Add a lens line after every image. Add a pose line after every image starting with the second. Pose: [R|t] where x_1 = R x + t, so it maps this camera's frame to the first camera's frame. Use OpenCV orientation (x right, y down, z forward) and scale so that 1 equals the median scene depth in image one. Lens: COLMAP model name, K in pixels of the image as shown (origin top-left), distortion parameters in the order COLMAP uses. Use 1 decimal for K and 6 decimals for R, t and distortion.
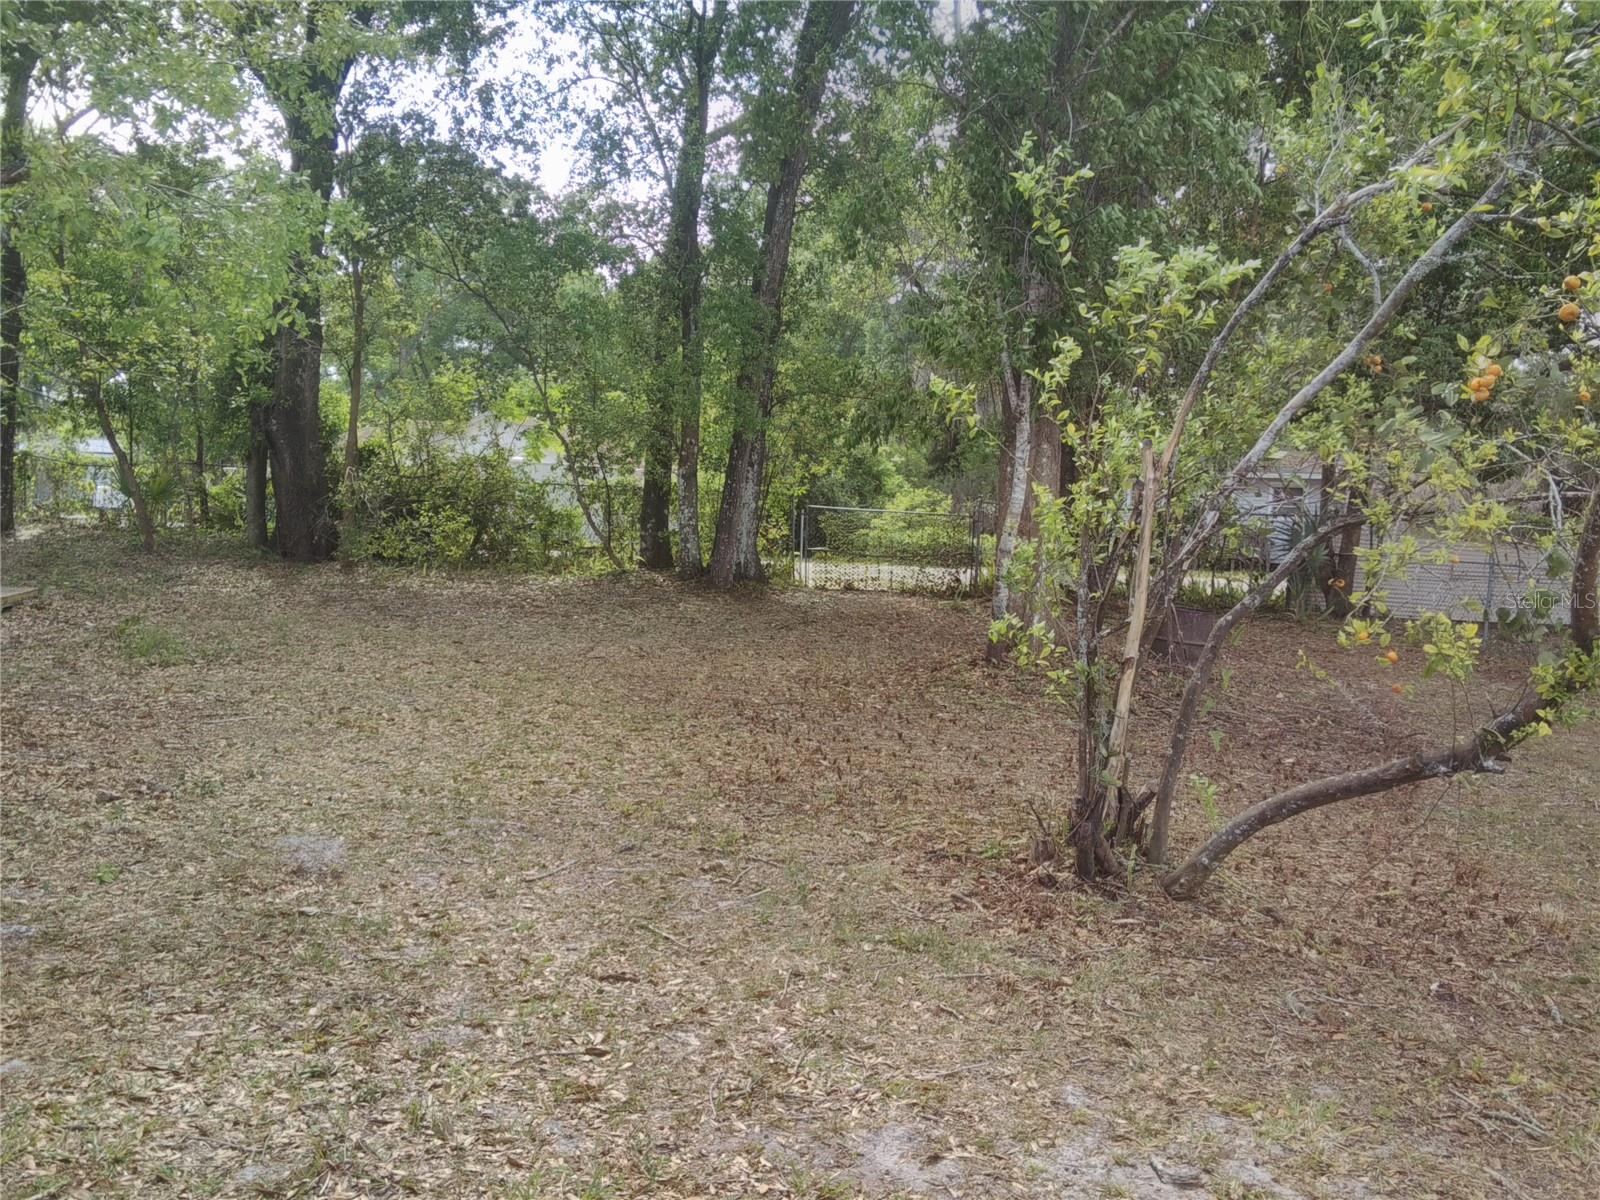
lens RADIAL K [[1385.3, 0, 802.8], [0, 1385.3, 598.8], [0, 0, 1]] dist [0.031247, -0.011391]
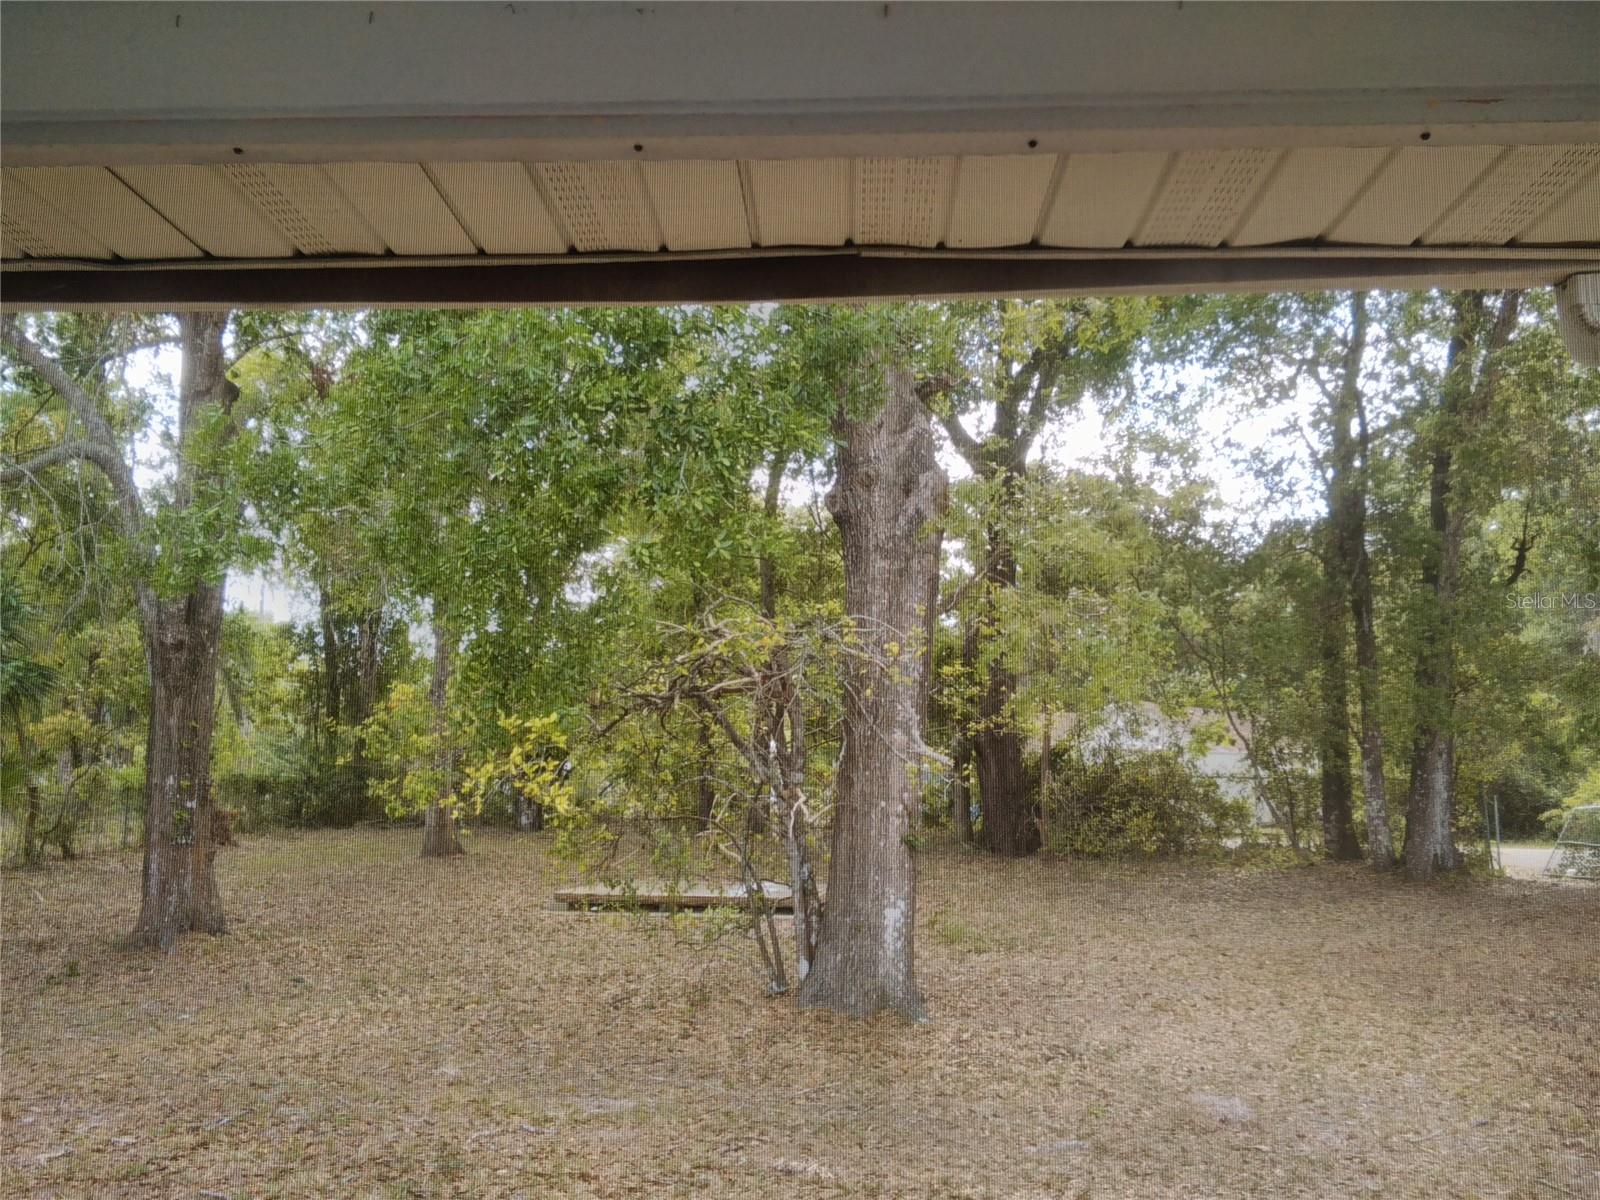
lens RADIAL K [[1385.3, 0, 794.8], [0, 1385.3, 605.0], [0, 0, 1]] dist [0.031247, -0.011391]
pose [[0.907150, -0.087316, -0.411648, -0.035220], [0.005142, 0.980463, -0.196639, -0.006381], [0.420776, 0.176264, 0.889876, -0.110520]]
